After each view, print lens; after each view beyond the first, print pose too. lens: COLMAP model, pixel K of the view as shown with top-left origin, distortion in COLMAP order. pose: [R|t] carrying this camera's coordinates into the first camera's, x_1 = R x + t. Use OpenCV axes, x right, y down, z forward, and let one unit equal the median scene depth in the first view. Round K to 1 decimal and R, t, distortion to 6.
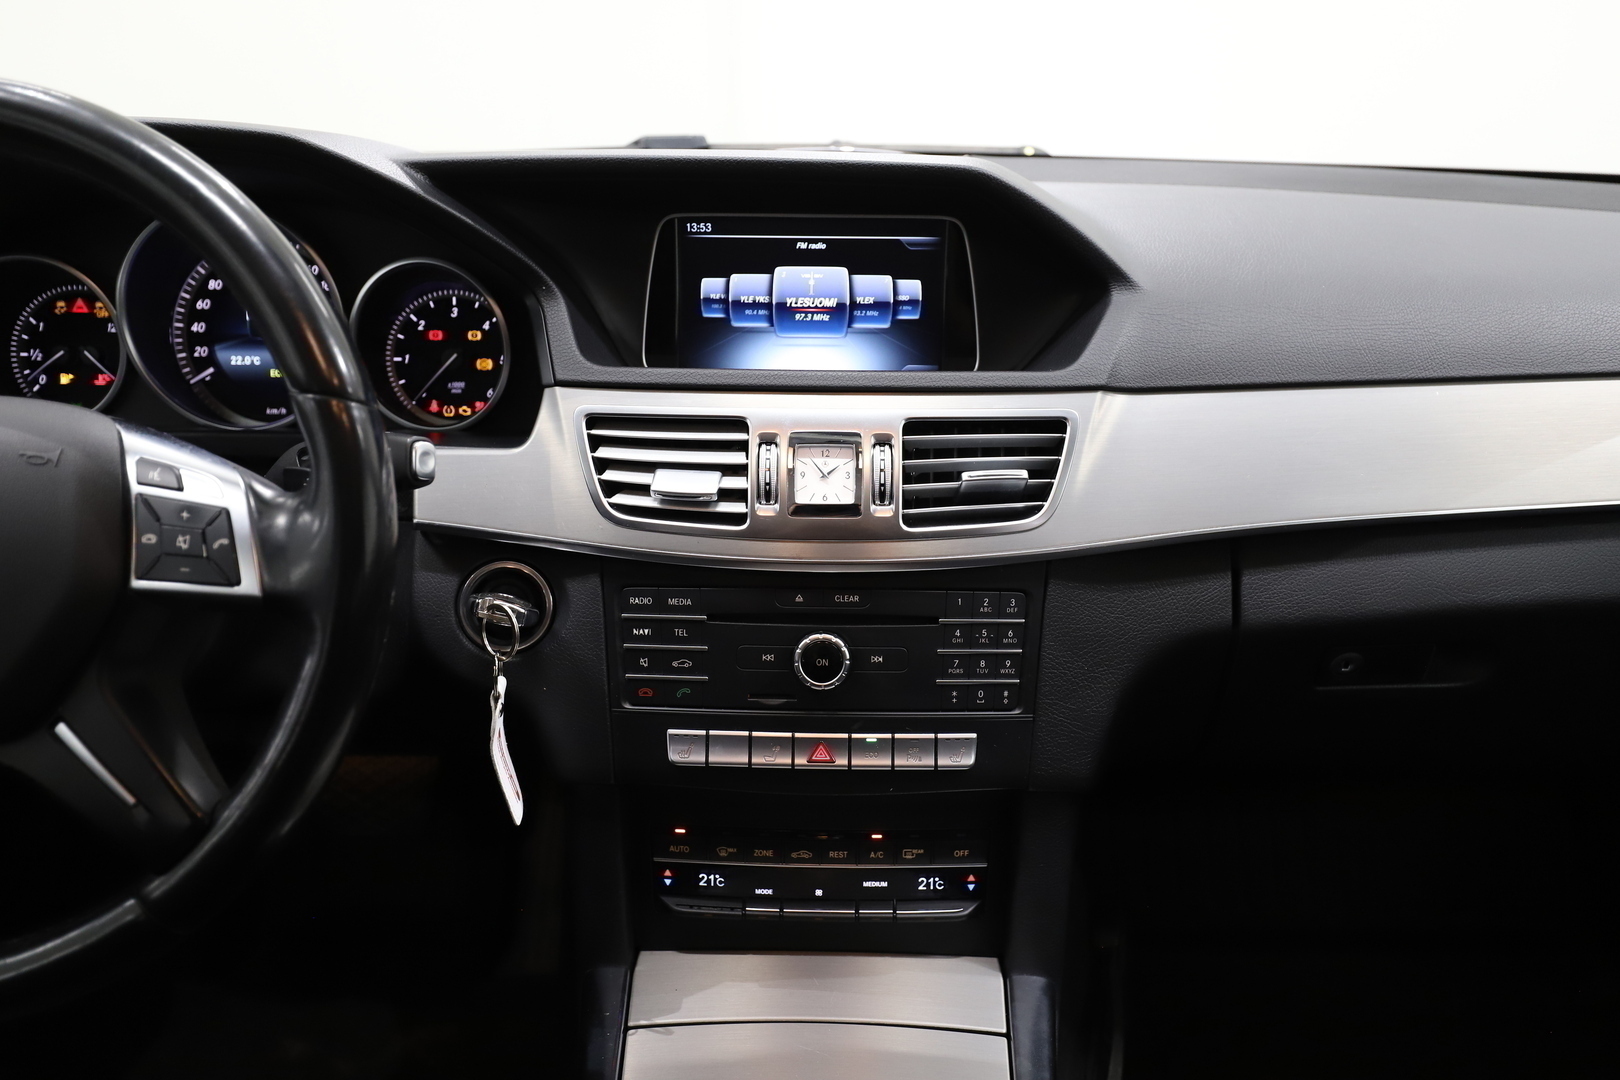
lens RADIAL K [[1371.1, 0, 810.0], [0, 1371.1, 540.0], [0, 0, 1]] dist [0.010825, 0.004676]
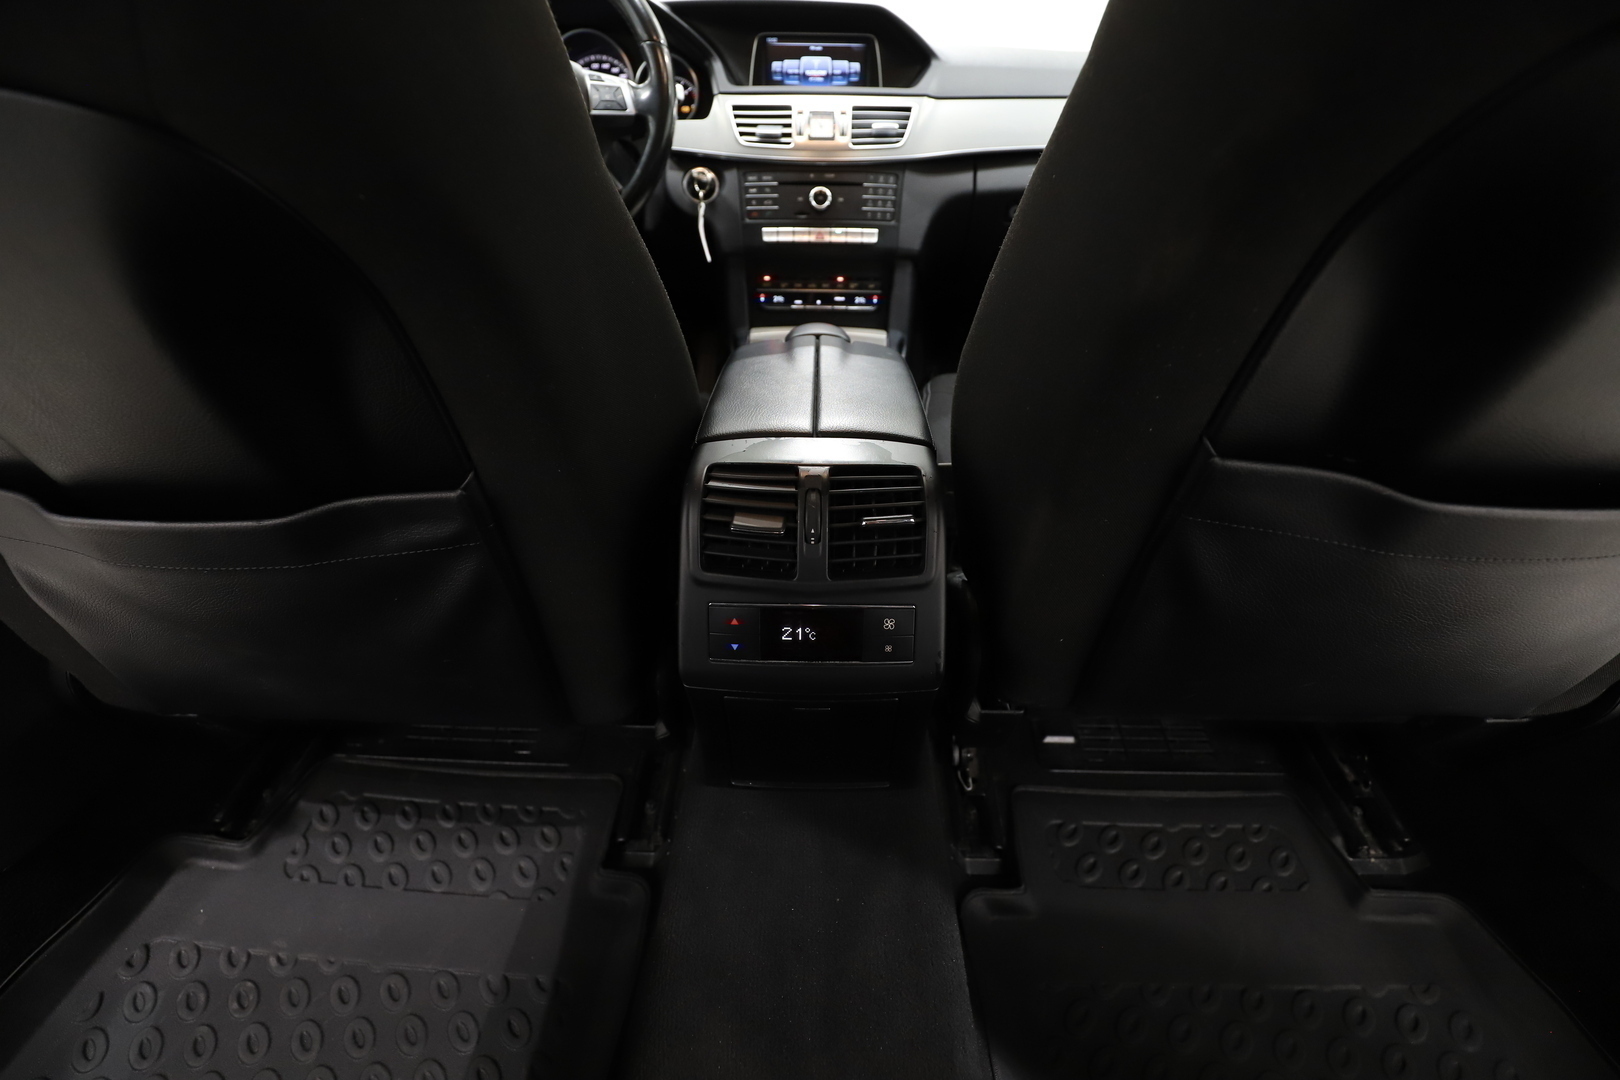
lens RADIAL K [[732.0, 0, 810.0], [0, 732.0, 540.0], [0, 0, 1]] dist [-0.035591, 0.000112]
pose [[0.999998, 0.000257, 0.001851, -0.013585], [-0.000572, 0.985129, 0.171814, 0.496784], [-0.001780, -0.171815, 0.985128, -0.515949]]
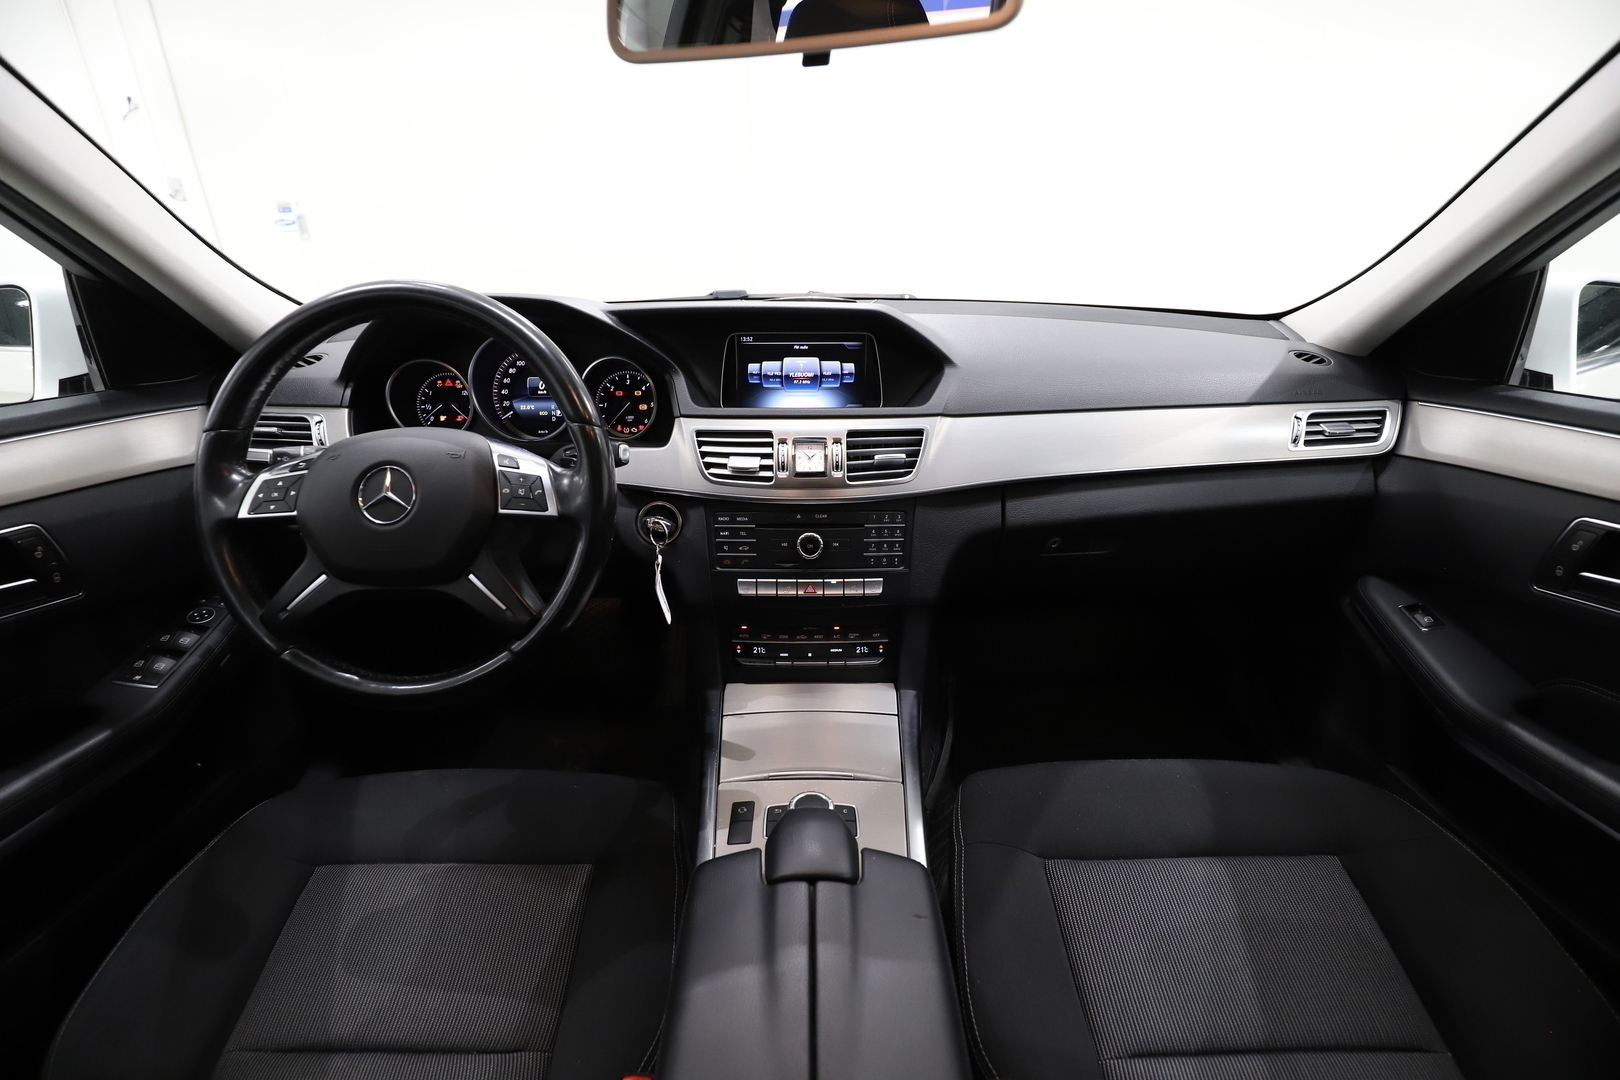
lens RADIAL K [[732.0, 0, 810.0], [0, 732.0, 540.0], [0, 0, 1]] dist [-0.035591, 0.000112]
pose [[0.999711, -0.016943, 0.017043, -0.010159], [0.015905, 0.998114, 0.059298, 0.012098], [-0.018015, -0.059010, 0.998095, -0.130606]]
